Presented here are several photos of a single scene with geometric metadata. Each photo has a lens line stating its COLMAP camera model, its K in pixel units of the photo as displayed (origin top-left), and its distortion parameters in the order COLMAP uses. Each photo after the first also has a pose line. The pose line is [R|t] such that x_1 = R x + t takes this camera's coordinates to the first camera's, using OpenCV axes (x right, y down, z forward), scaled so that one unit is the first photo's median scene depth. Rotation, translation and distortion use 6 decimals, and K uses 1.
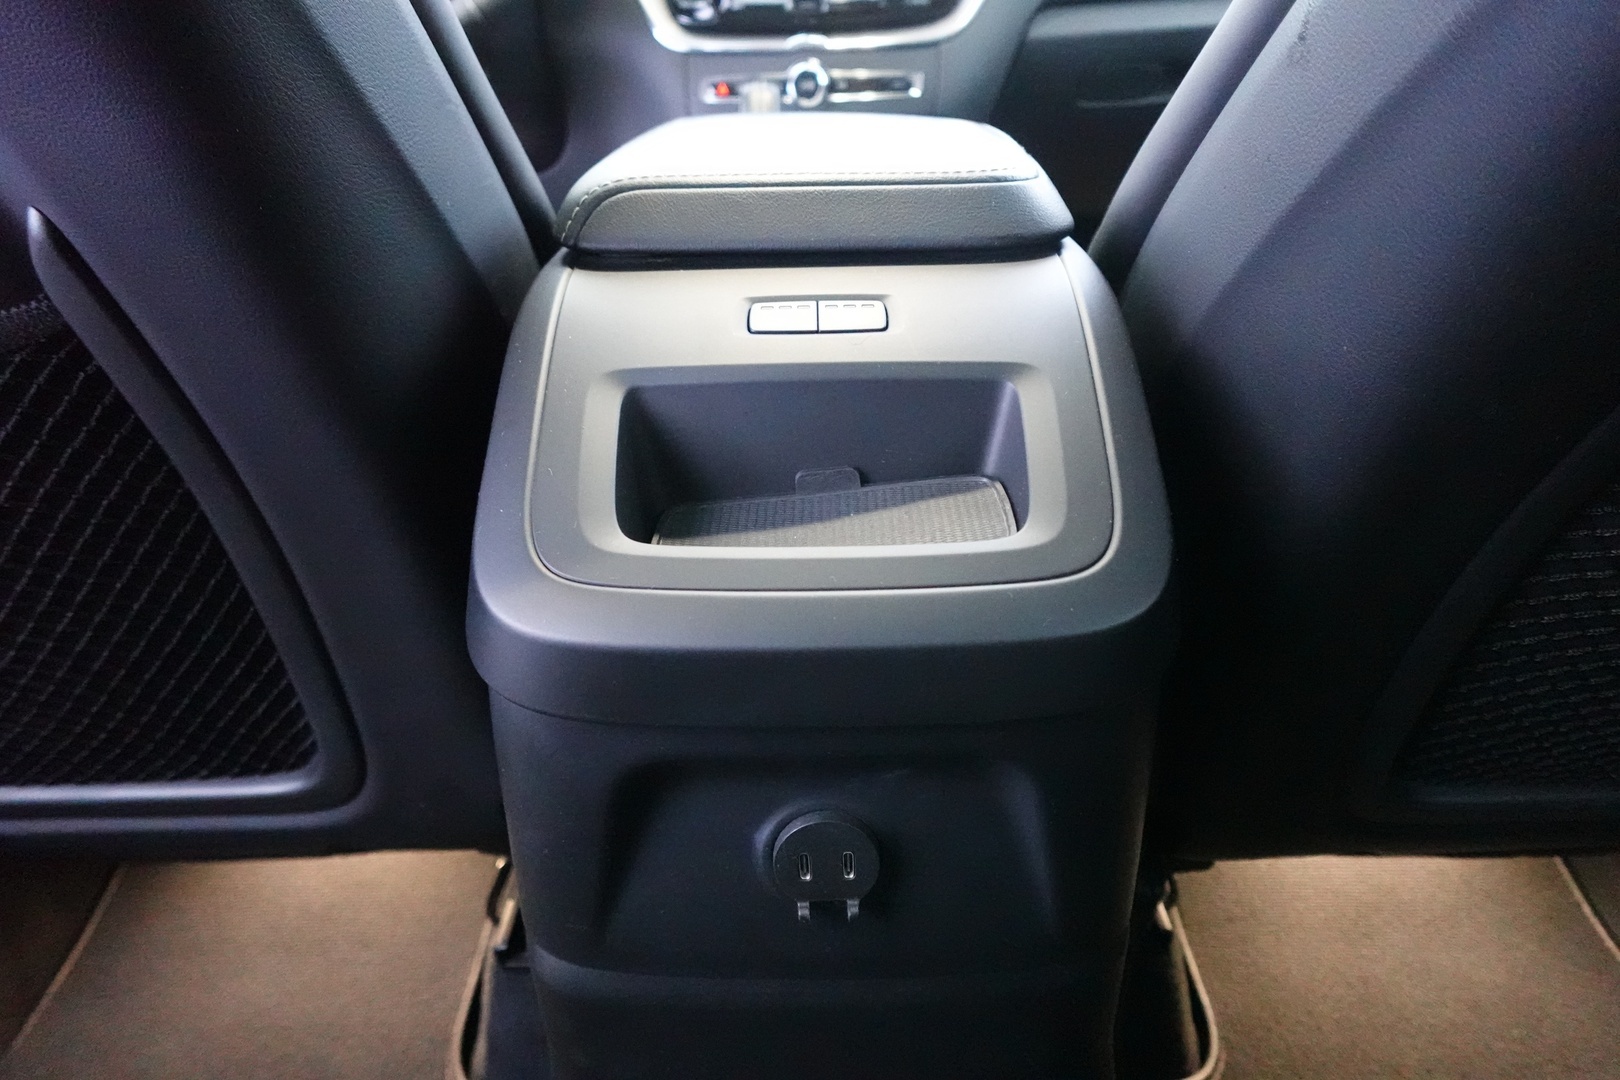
lens RADIAL K [[936.8, 0, 809.0], [0, 936.8, 539.0], [0, 0, 1]] dist [-0.002161, 0.003885]
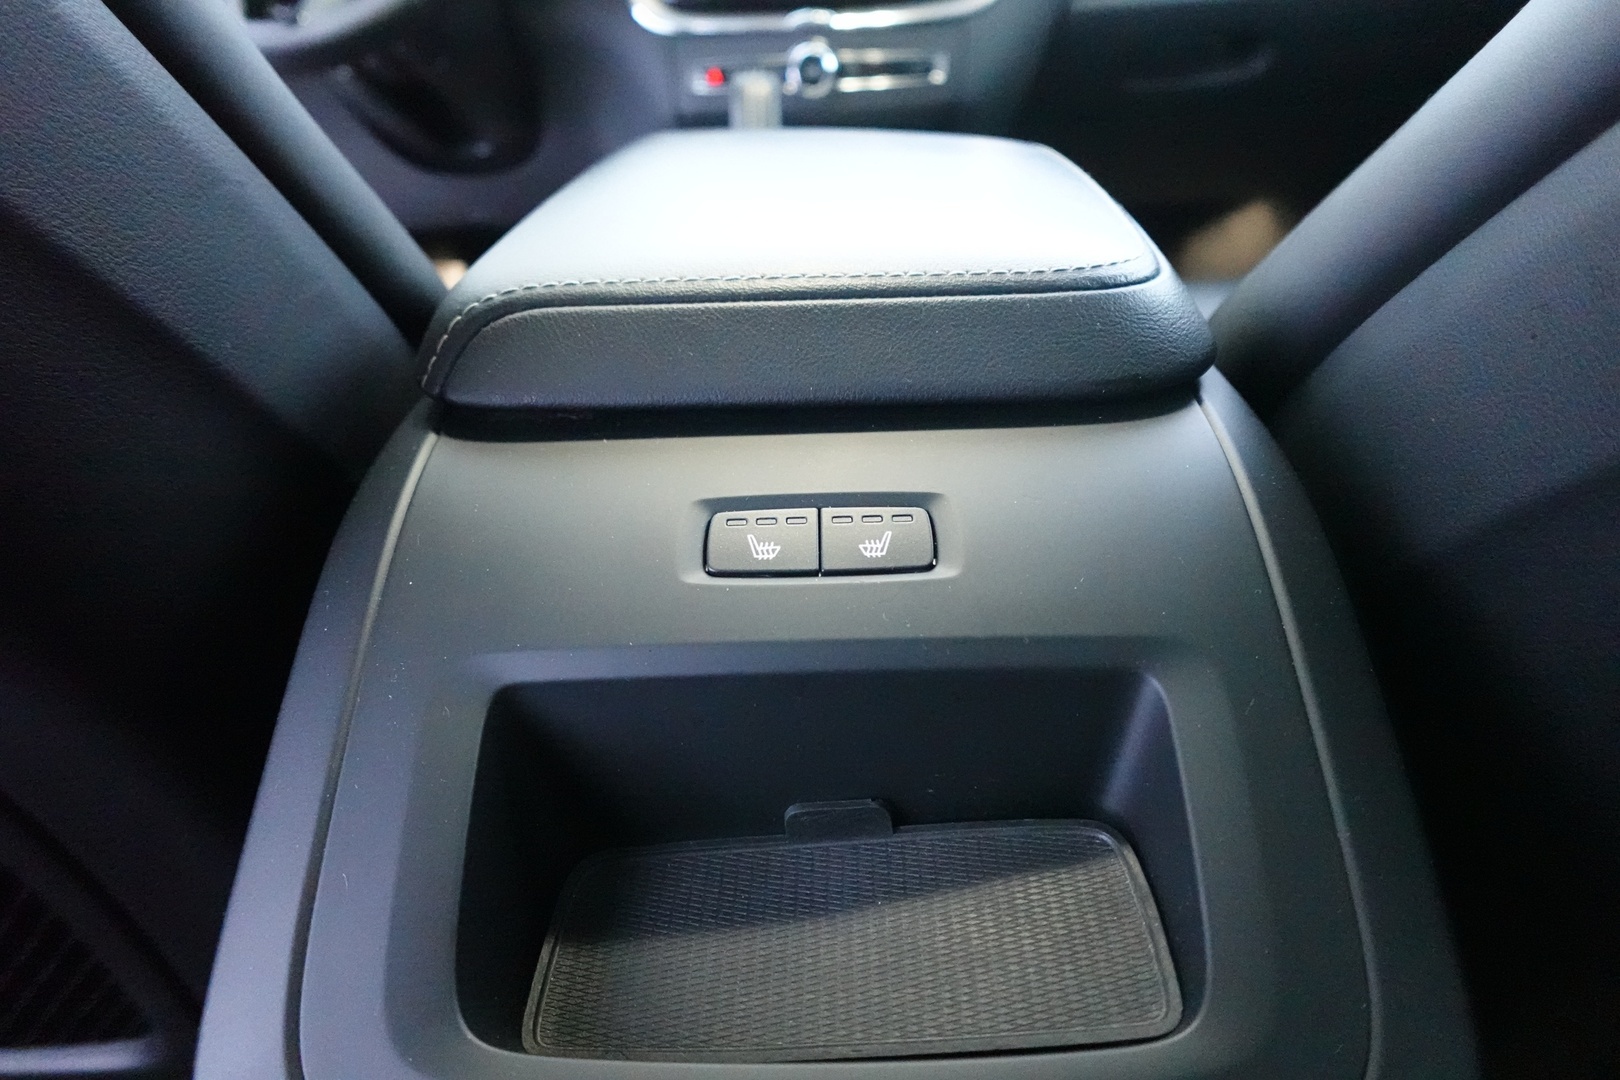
lens RADIAL K [[936.8, 0, 808.5], [0, 936.8, 544.0], [0, 0, 1]] dist [-0.002161, 0.003885]
pose [[0.999890, -0.007401, -0.012889, 0.008993], [0.007860, 0.999322, 0.035972, -0.232602], [0.012614, -0.036069, 0.999270, 0.357834]]
